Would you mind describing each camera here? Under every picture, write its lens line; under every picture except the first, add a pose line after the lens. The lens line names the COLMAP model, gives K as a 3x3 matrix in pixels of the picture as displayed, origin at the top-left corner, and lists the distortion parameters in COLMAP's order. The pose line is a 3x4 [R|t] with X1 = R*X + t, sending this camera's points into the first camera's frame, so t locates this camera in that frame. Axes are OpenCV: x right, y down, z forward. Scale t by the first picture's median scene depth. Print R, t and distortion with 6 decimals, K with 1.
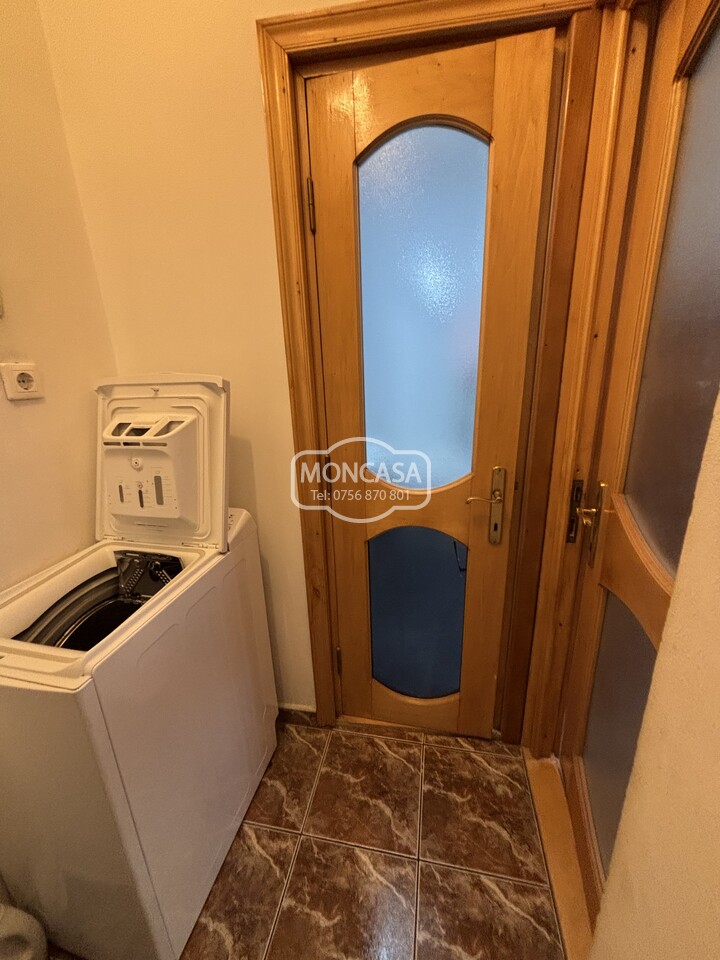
lens RADIAL K [[386.2, 0, 361.4], [0, 386.2, 479.8], [0, 0, 1]] dist [-0.002354, 0.001412]
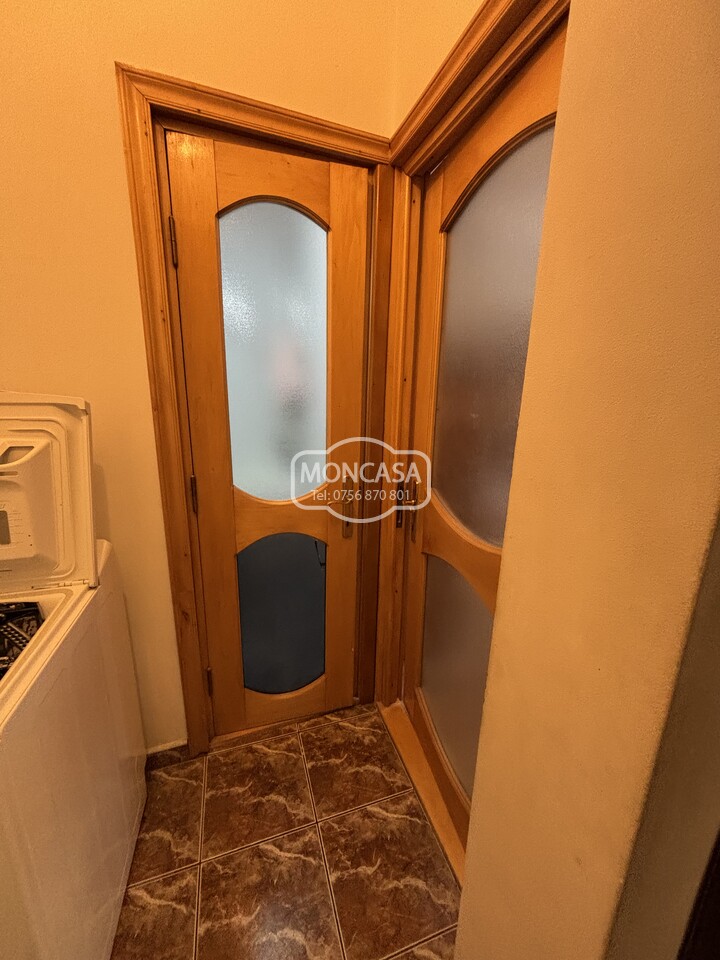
lens RADIAL K [[386.2, 0, 365.4], [0, 386.2, 479.8], [0, 0, 1]] dist [-0.002354, 0.001412]
pose [[0.865275, -0.072270, 0.496061, -0.235377], [0.095120, 0.995246, -0.020921, 0.014407], [-0.492191, 0.065287, 0.868036, -0.134277]]
